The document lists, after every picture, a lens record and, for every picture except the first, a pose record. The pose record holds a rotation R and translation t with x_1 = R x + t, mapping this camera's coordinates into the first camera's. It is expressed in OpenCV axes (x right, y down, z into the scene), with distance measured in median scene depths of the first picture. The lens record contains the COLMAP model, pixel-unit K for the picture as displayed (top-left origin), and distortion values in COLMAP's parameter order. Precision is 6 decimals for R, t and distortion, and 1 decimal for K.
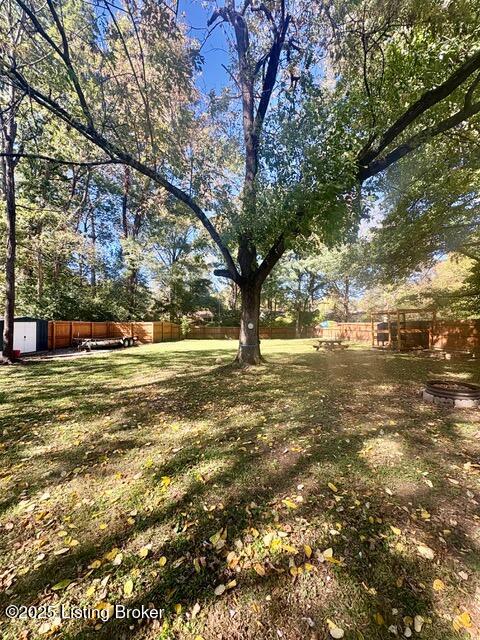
lens RADIAL K [[257.8, 0, 240.1], [0, 257.8, 320.3], [0, 0, 1]] dist [0.004516, 0.000247]
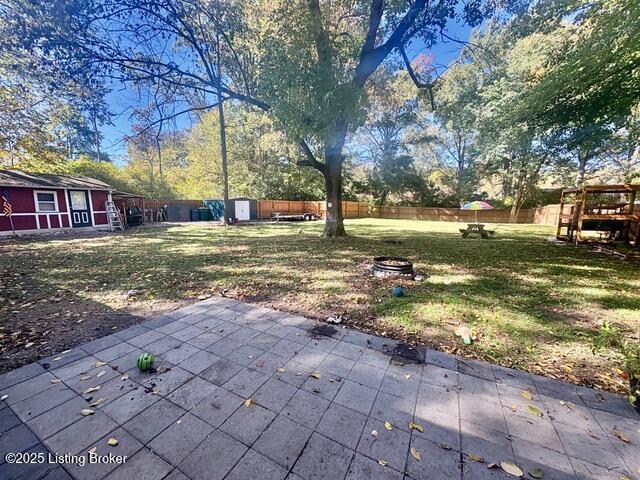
lens RADIAL K [[257.8, 0, 317.4], [0, 257.8, 241.0], [0, 0, 1]] dist [0.004516, 0.000247]
pose [[0.808095, 0.098254, -0.580801, 0.415756], [-0.003981, 0.986879, 0.161411, -0.007137], [0.589039, -0.128123, 0.797883, -0.025838]]
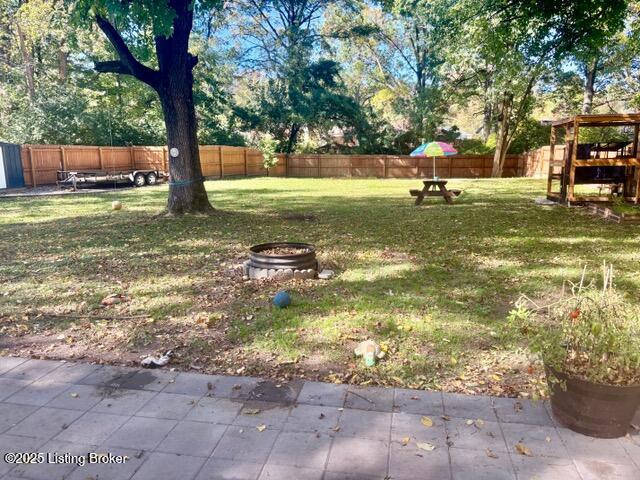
lens RADIAL K [[492.4, 0, 321.4], [0, 492.4, 237.8], [0, 0, 1]] dist [0.037382, -0.015908]
pose [[0.944784, 0.055504, -0.322958, 0.446731], [0.008469, 0.981086, 0.193387, -0.005944], [0.327584, -0.185444, 0.926445, -0.028735]]
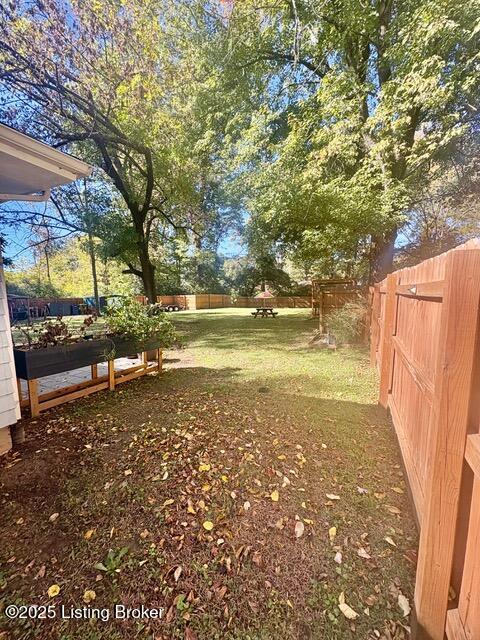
lens RADIAL K [[257.8, 0, 242.3], [0, 257.8, 320.9], [0, 0, 1]] dist [0.004516, 0.000247]
pose [[0.826242, 0.039643, -0.561918, 0.938153], [0.031199, 0.992769, 0.115915, -0.011624], [0.562450, -0.113305, 0.819031, -0.079787]]
